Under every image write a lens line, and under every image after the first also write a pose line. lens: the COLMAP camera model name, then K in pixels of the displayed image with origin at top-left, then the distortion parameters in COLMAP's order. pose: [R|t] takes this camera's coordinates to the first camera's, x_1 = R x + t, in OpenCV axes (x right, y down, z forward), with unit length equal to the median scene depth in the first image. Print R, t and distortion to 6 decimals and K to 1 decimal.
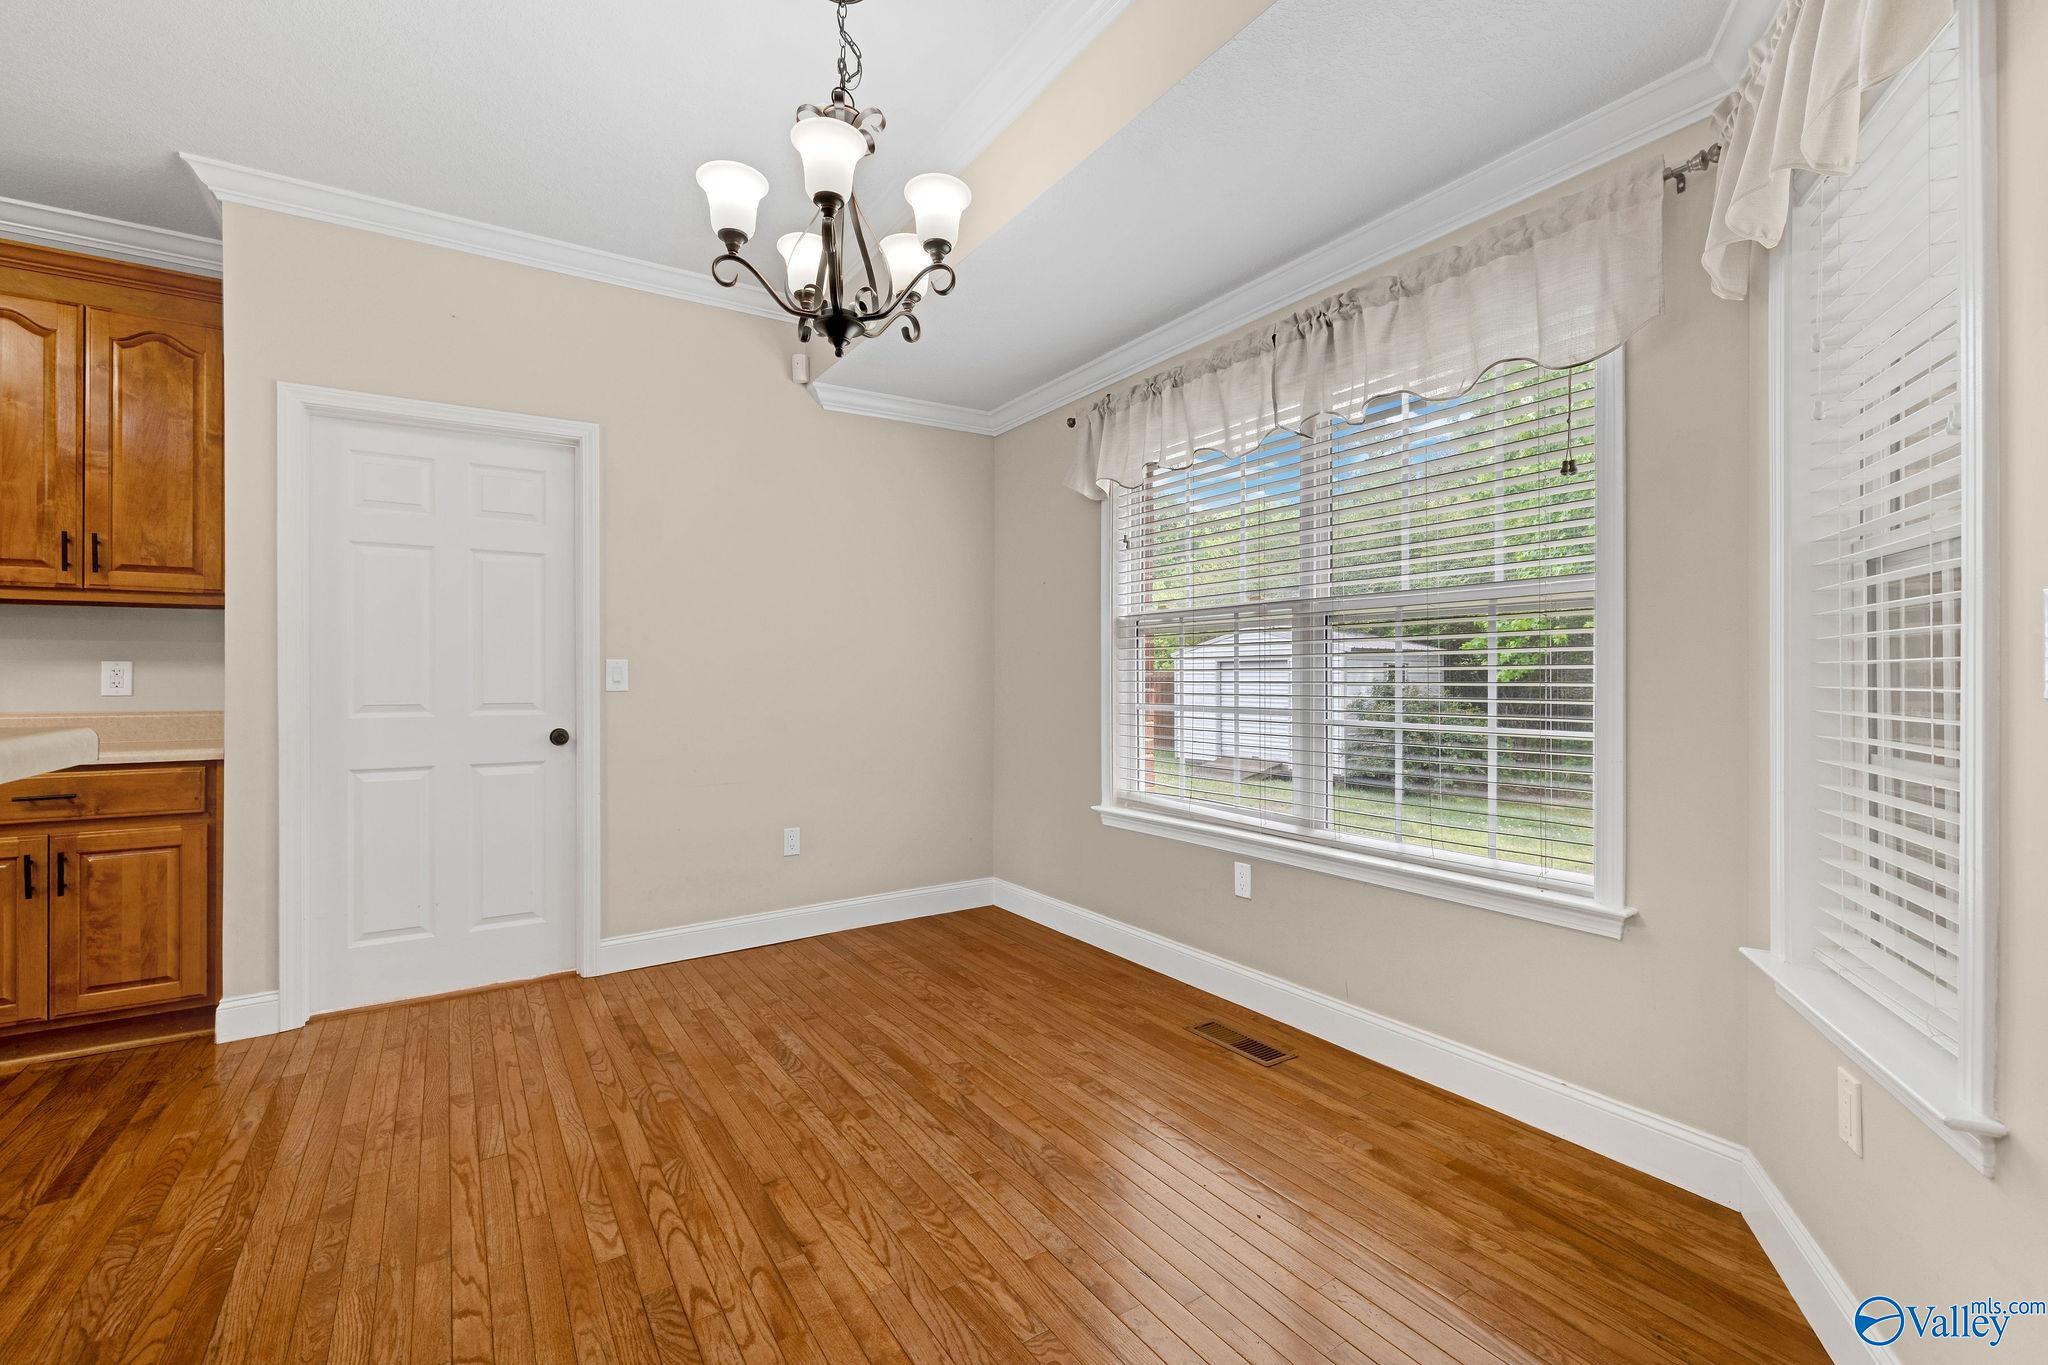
lens RADIAL K [[883.8, 0, 1041.8], [0, 883.8, 674.7], [0, 0, 1]] dist [-0.004500, -0.002369]
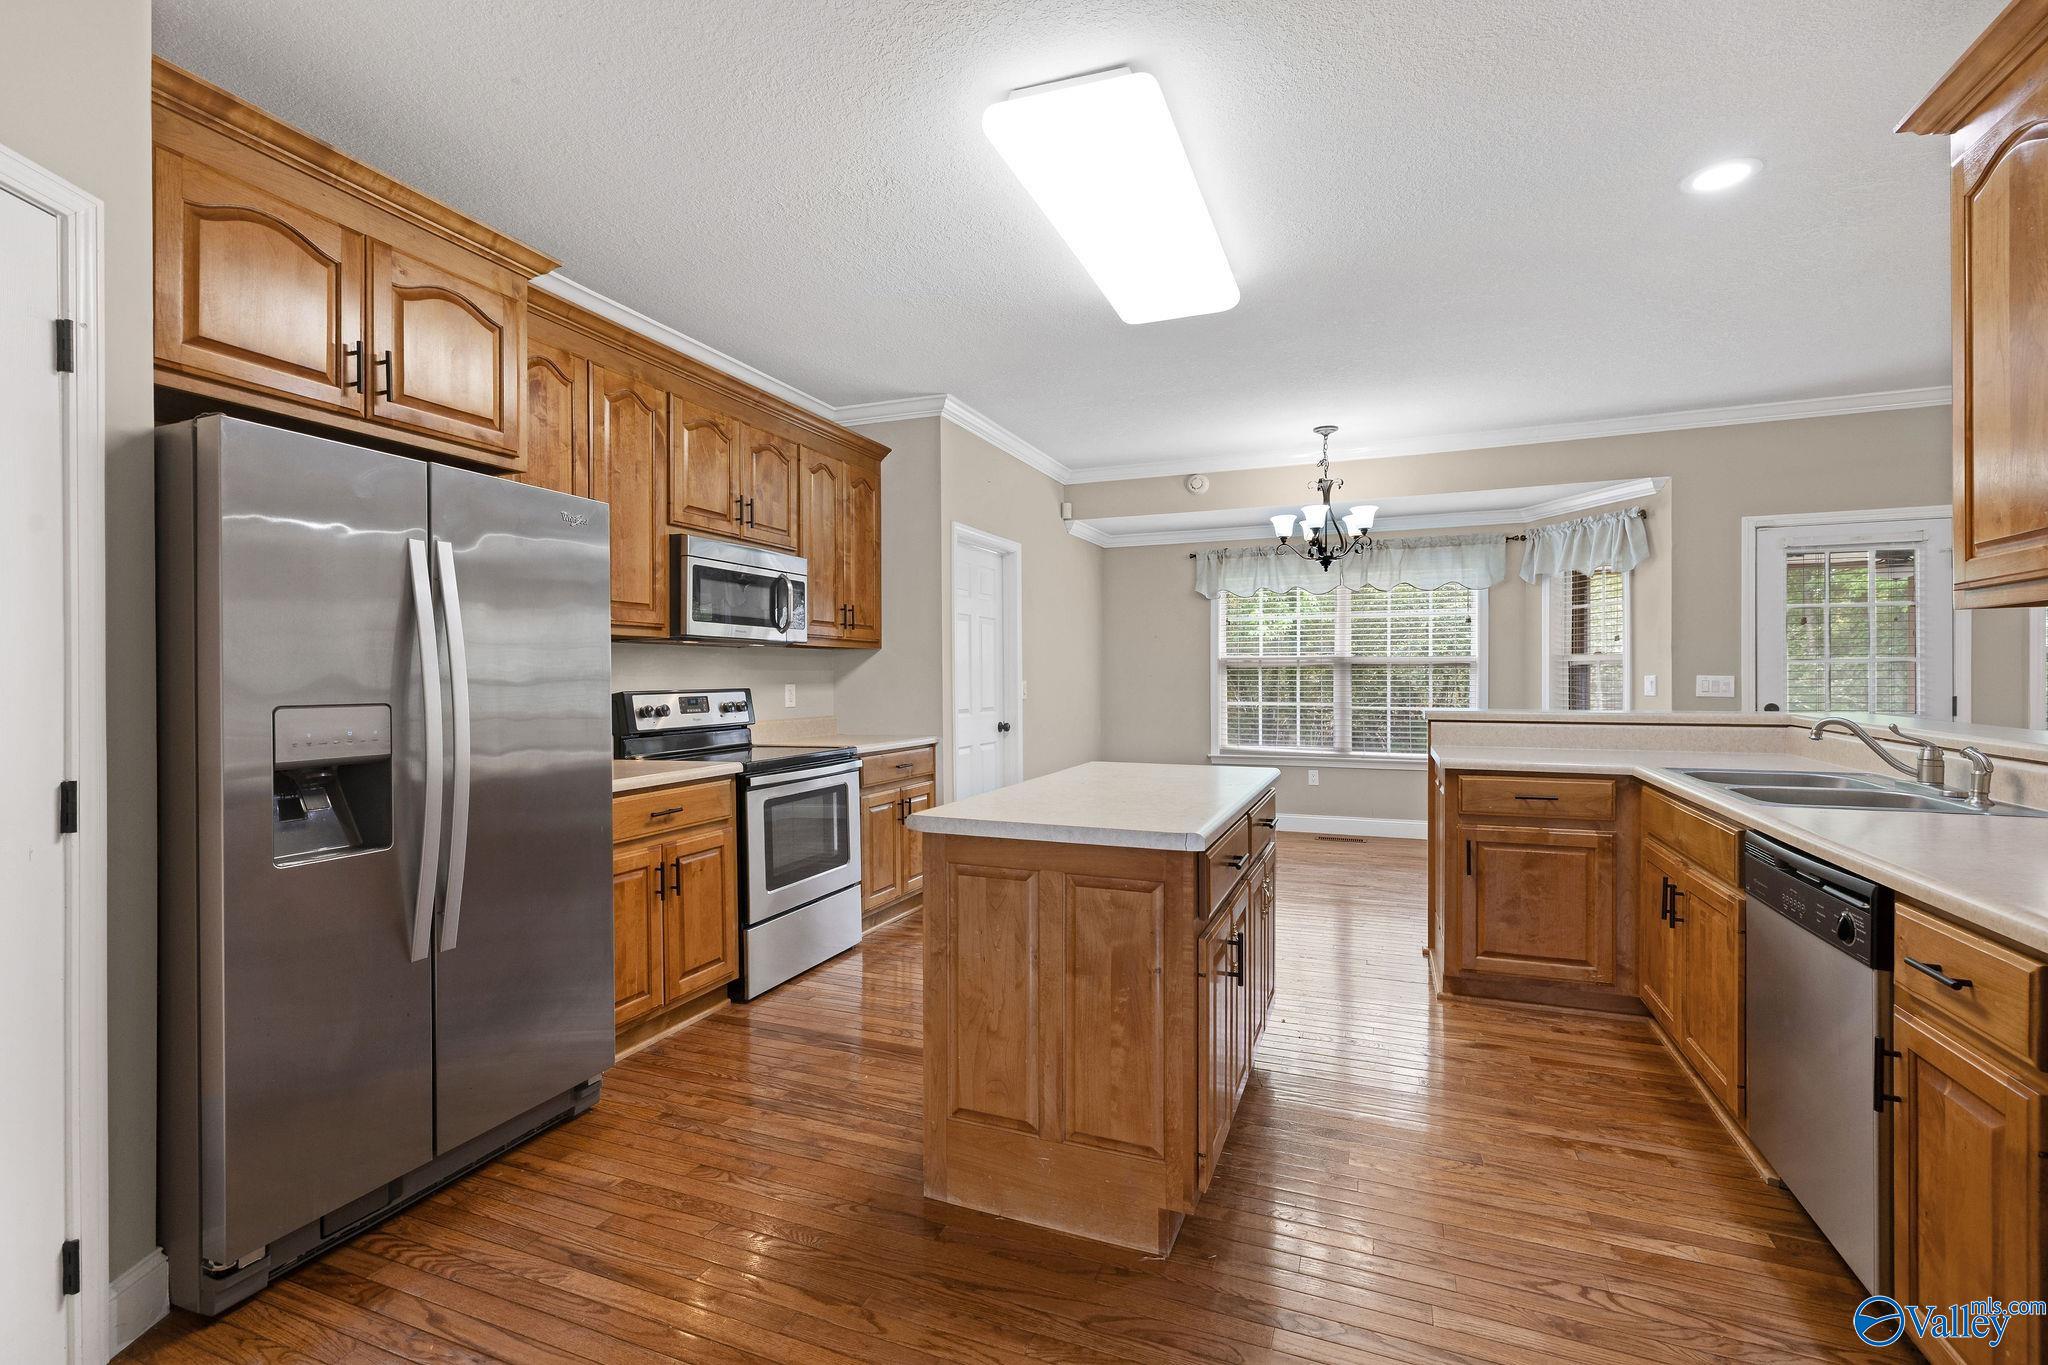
lens RADIAL K [[883.8, 0, 1020.2], [0, 883.8, 677.6], [0, 0, 1]] dist [-0.004500, -0.002369]
pose [[0.833558, -0.000620, 0.552432, -2.440475], [0.005485, 0.999959, -0.007154, -0.022418], [-0.552405, 0.008993, 0.833528, -0.699829]]
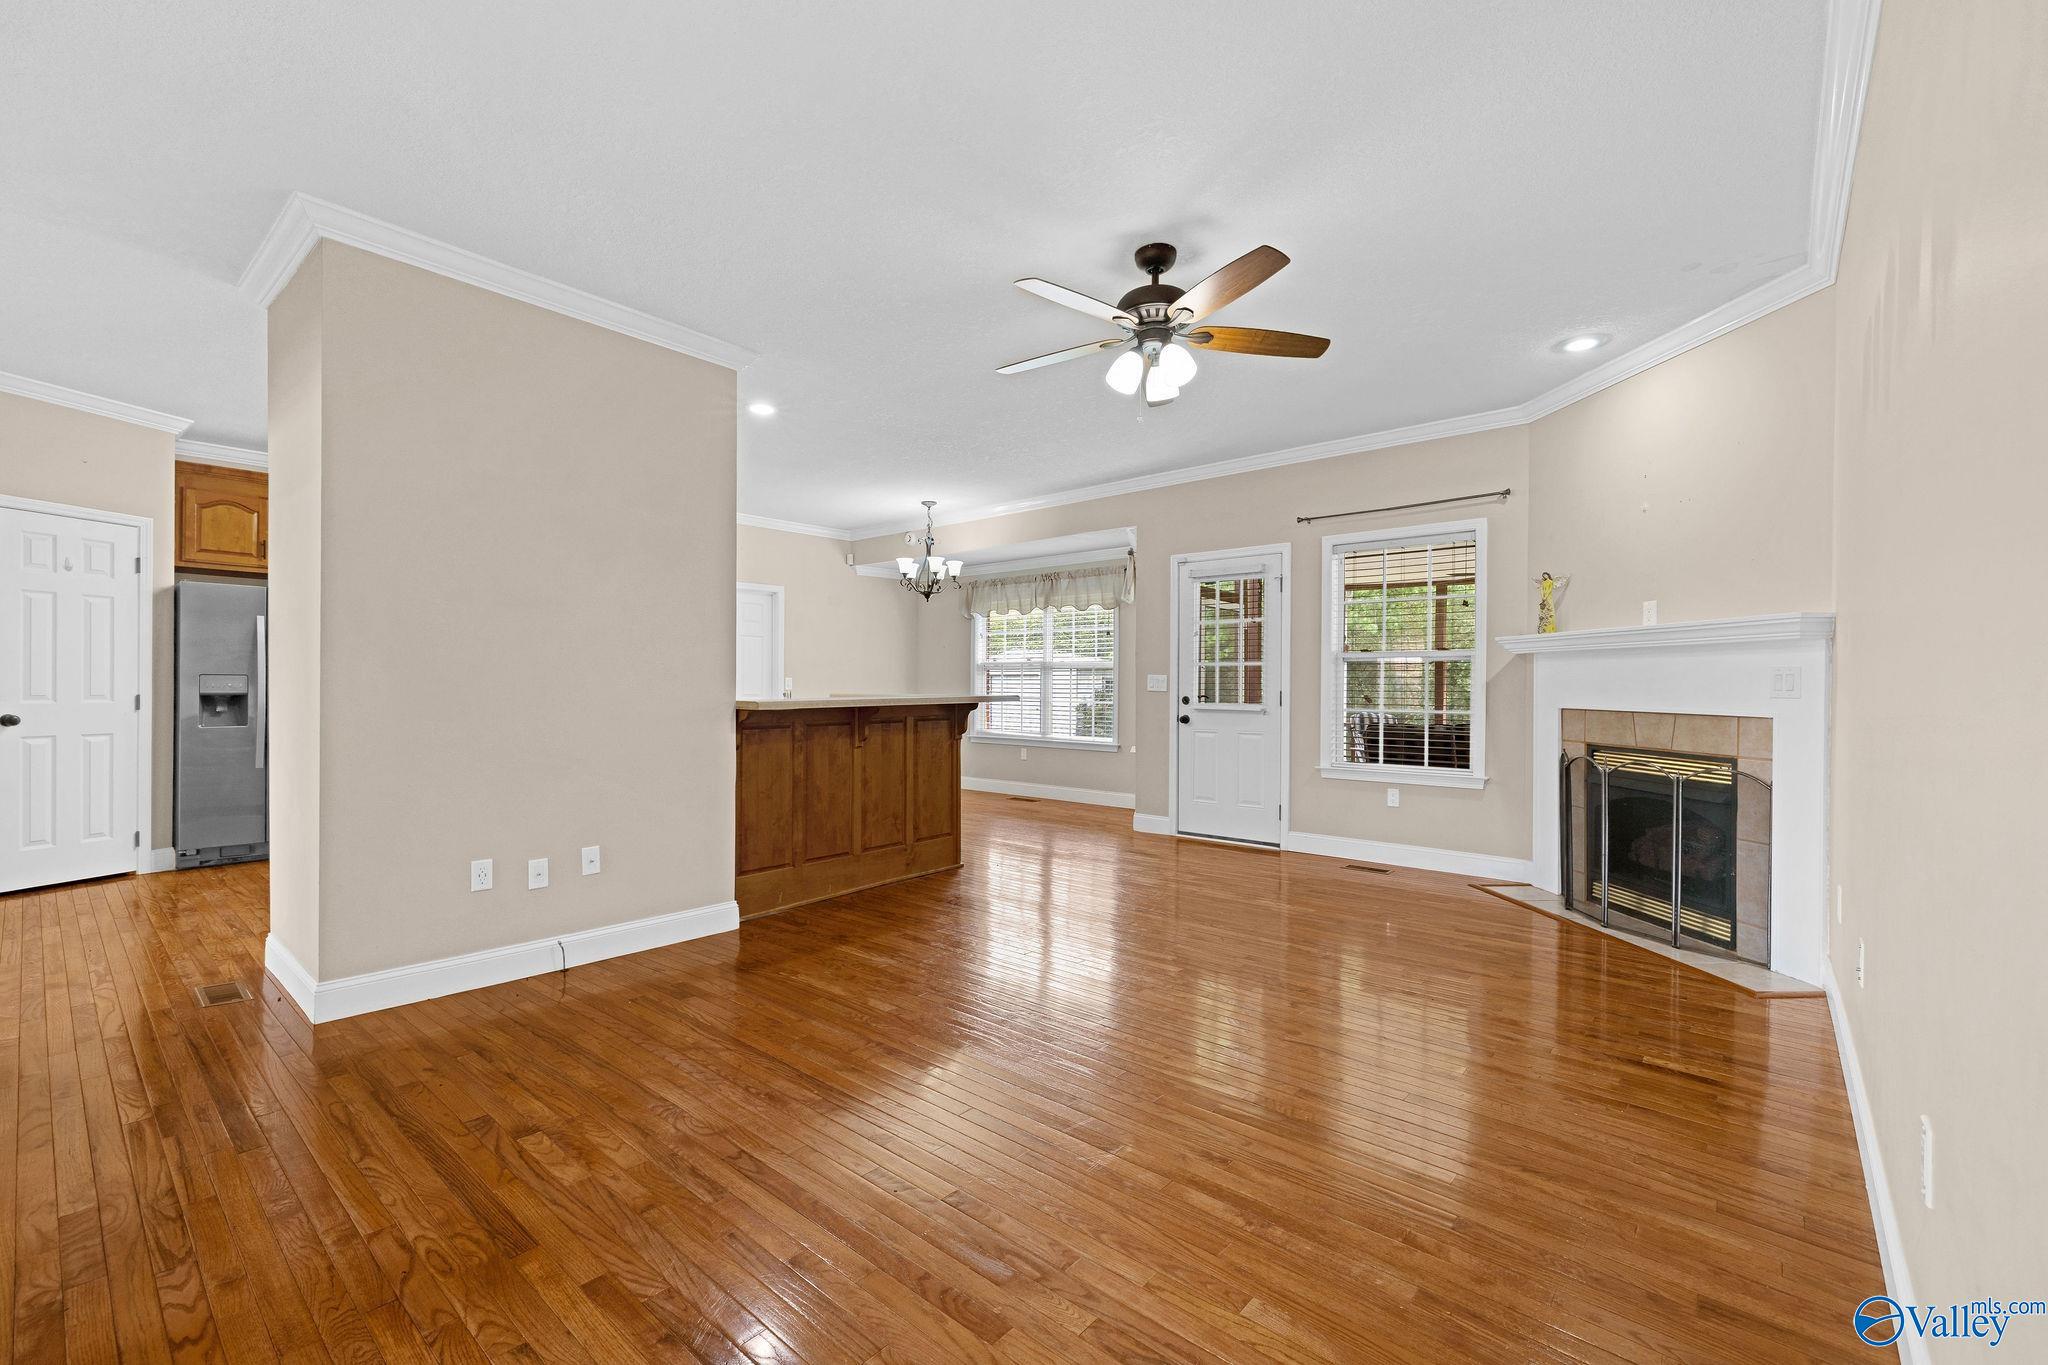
lens RADIAL K [[883.8, 0, 1027.6], [0, 883.8, 677.1], [0, 0, 1]] dist [-0.004500, -0.002369]
pose [[0.972137, 0.010695, 0.234168, -0.688104], [-0.006845, 0.999828, -0.017248, 0.035685], [-0.234312, 0.015164, 0.972043, -2.821736]]
